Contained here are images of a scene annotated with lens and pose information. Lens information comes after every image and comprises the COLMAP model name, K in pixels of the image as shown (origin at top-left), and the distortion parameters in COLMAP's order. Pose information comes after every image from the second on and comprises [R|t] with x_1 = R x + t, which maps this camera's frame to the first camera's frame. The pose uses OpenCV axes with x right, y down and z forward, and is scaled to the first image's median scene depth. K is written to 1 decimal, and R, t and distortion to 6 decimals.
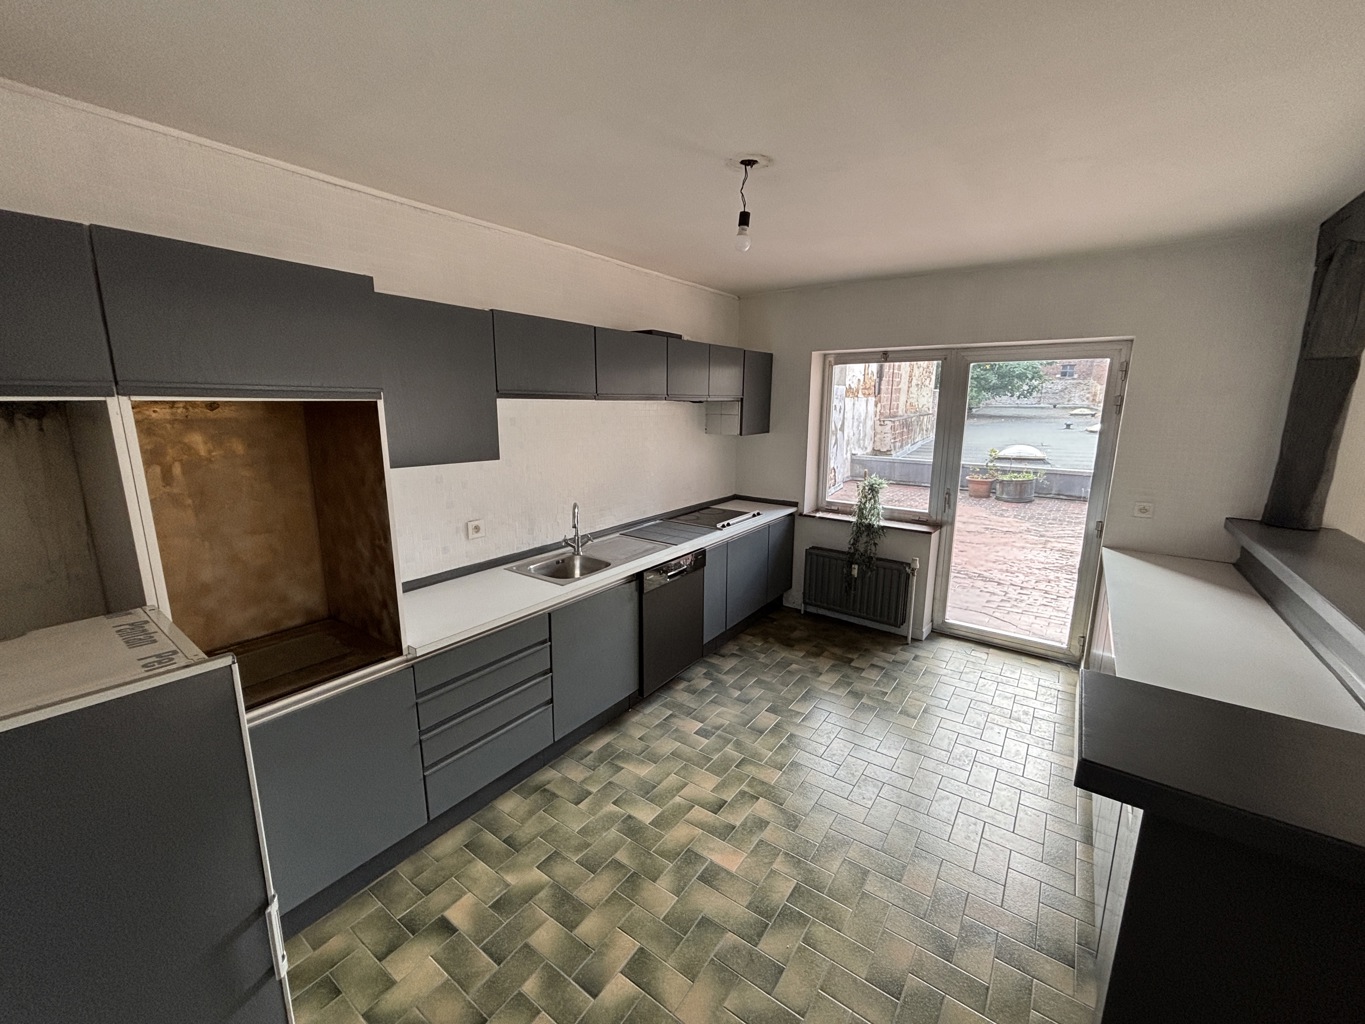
lens RADIAL K [[551.5, 0, 680.1], [0, 551.5, 504.3], [0, 0, 1]] dist [-0.000118, -0.000290]
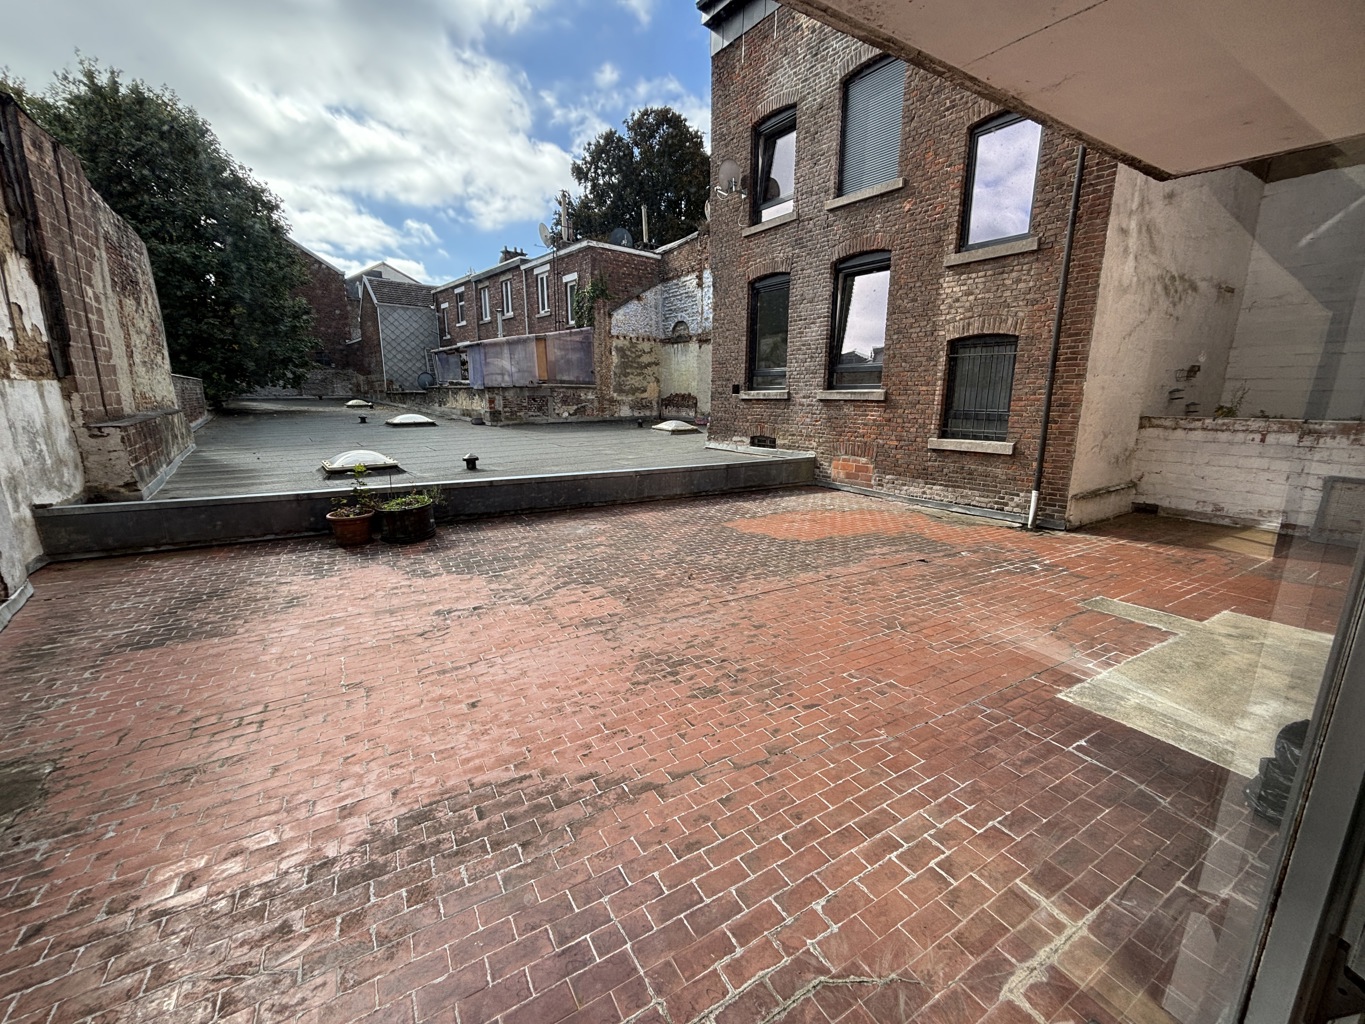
lens RADIAL K [[551.5, 0, 679.1], [0, 551.5, 511.7], [0, 0, 1]] dist [-0.000118, -0.000290]
pose [[0.369993, -0.197923, 0.907707, 0.087891], [0.173230, 0.974606, 0.141899, -0.053385], [-0.912741, 0.104740, 0.394883, 0.308008]]
